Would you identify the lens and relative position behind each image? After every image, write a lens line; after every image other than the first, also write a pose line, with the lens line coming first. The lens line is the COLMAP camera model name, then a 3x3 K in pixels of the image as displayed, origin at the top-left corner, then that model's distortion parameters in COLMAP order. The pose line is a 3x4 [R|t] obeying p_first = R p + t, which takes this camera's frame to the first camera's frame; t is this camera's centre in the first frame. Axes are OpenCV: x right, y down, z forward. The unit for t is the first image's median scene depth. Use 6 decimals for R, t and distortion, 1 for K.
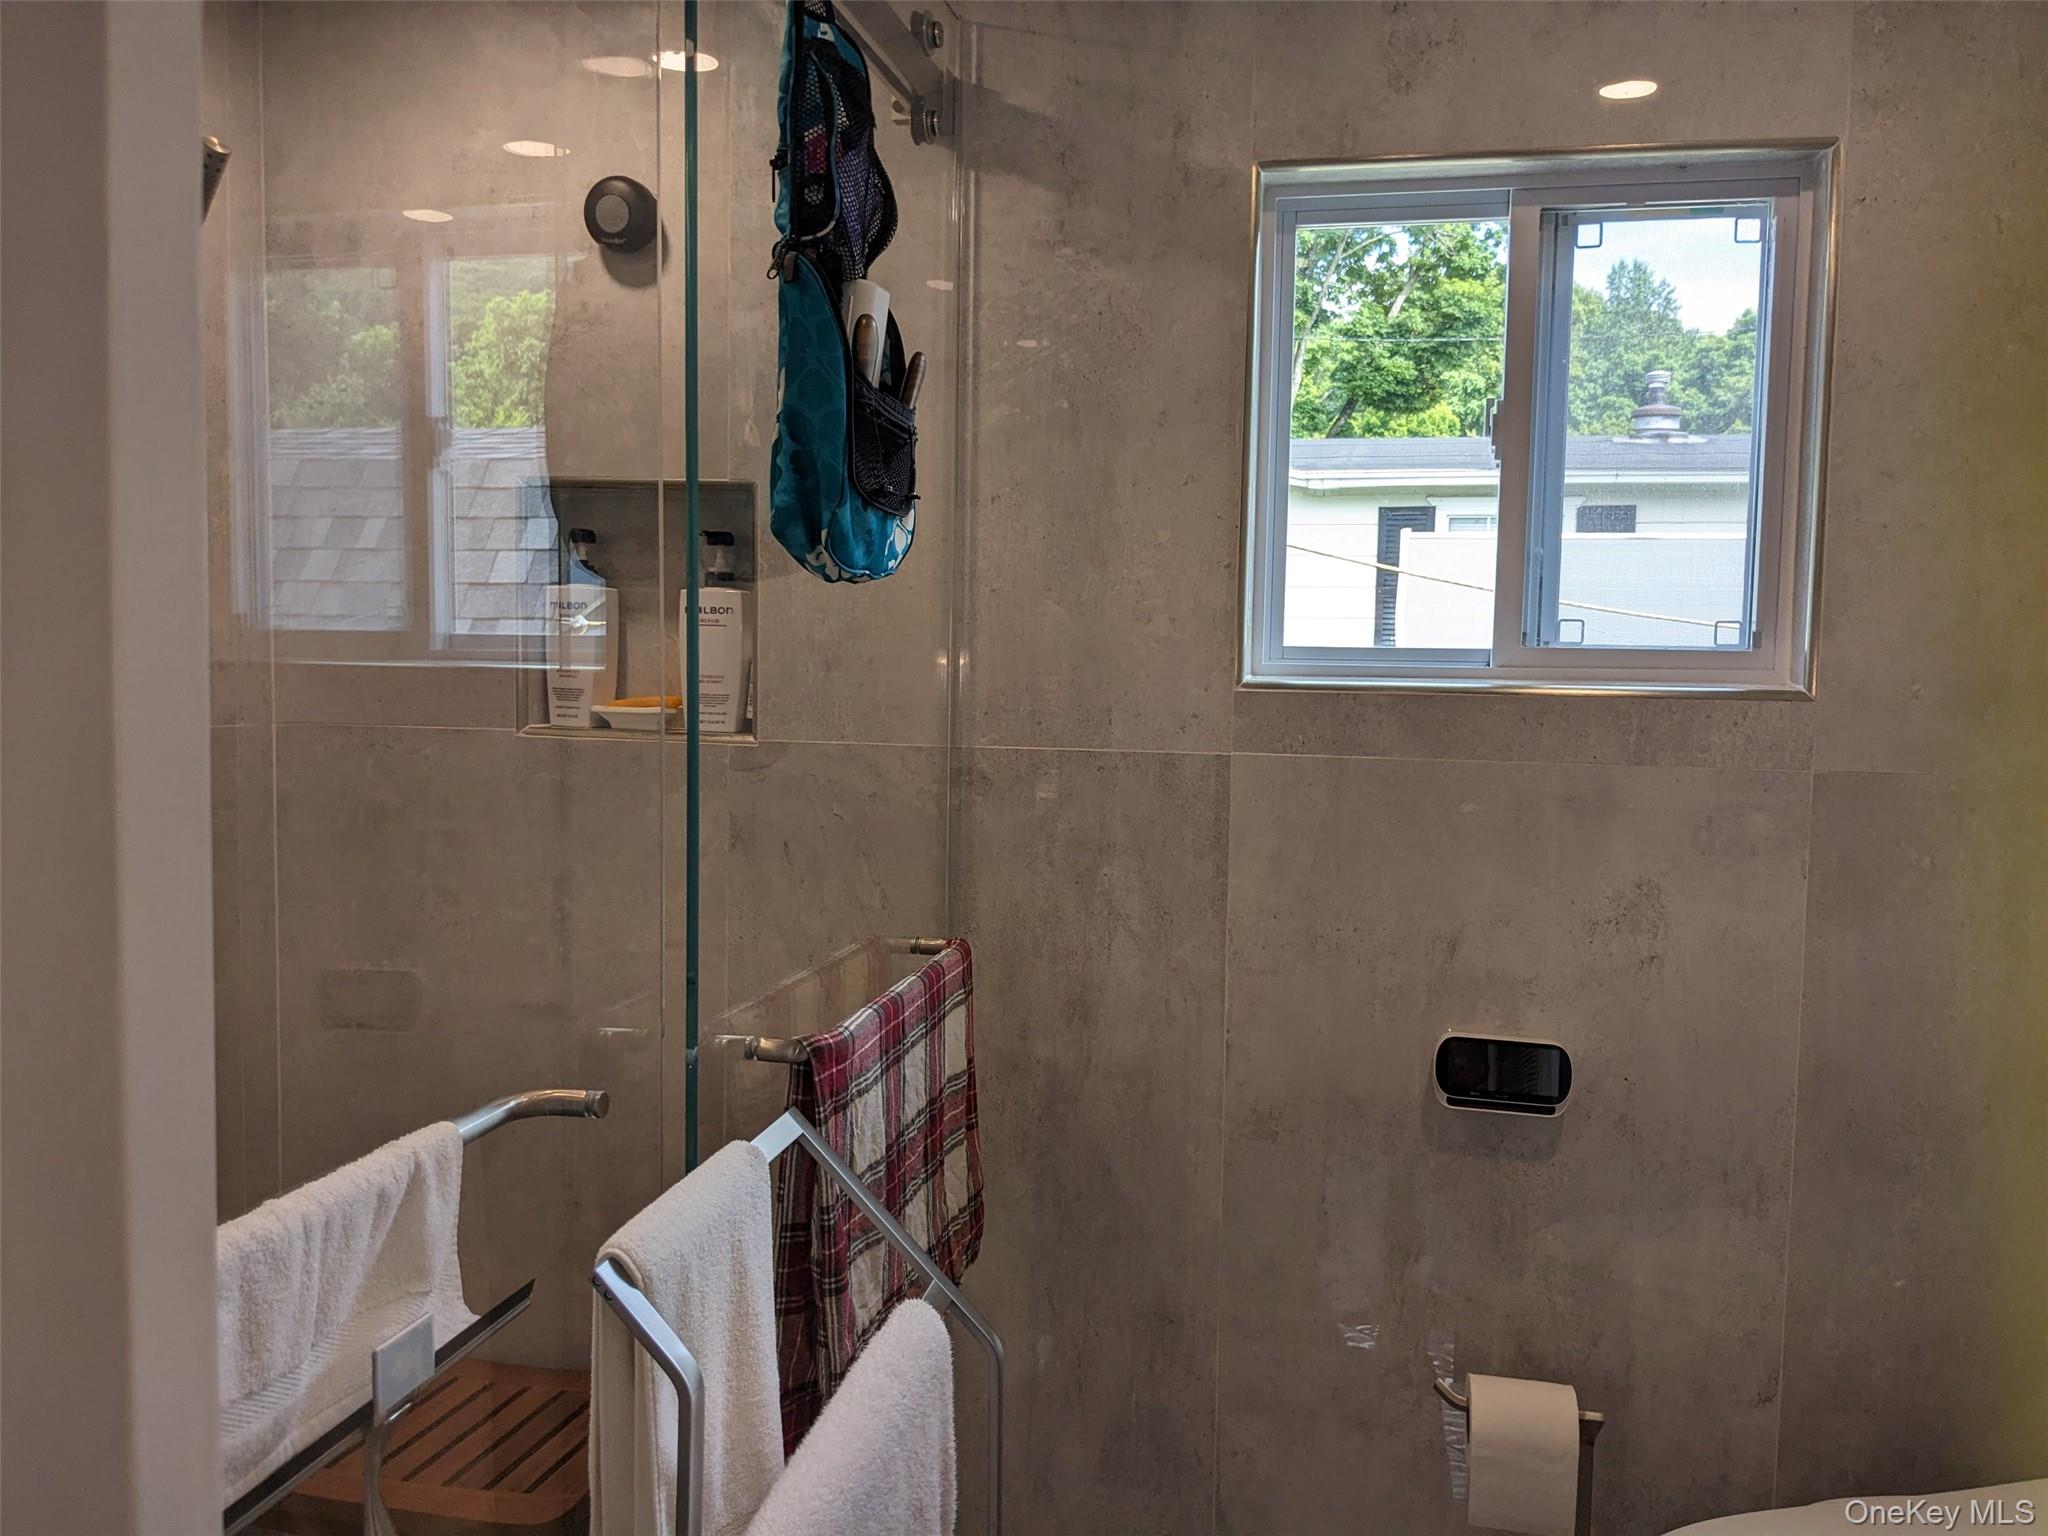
lens RADIAL K [[1630.1, 0, 1044.2], [0, 1630.1, 765.6], [0, 0, 1]] dist [0.017904, -0.033578]
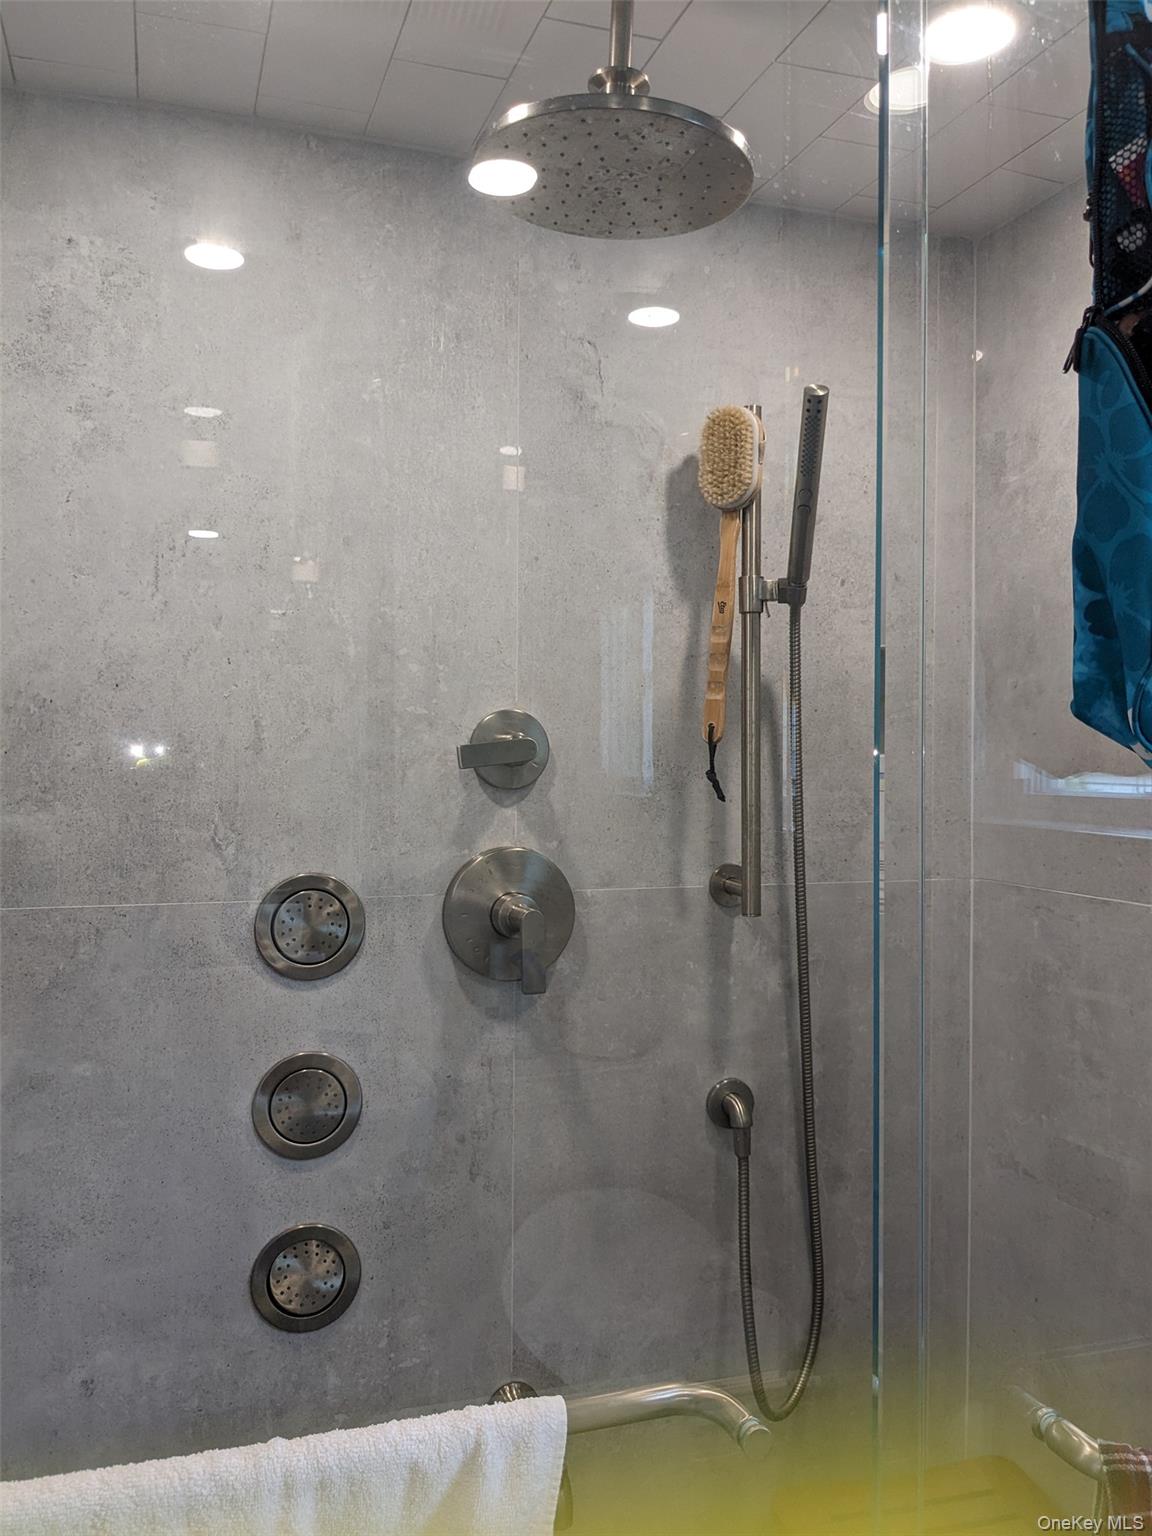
lens RADIAL K [[1222.6, 0, 572.9], [0, 1222.6, 759.8], [0, 0, 1]] dist [0.017904, -0.033578]
pose [[0.504667, -0.008907, -0.863268, 0.151640], [-0.057373, 0.997390, -0.043831, -0.070526], [0.861406, 0.071648, 0.502839, 0.432778]]
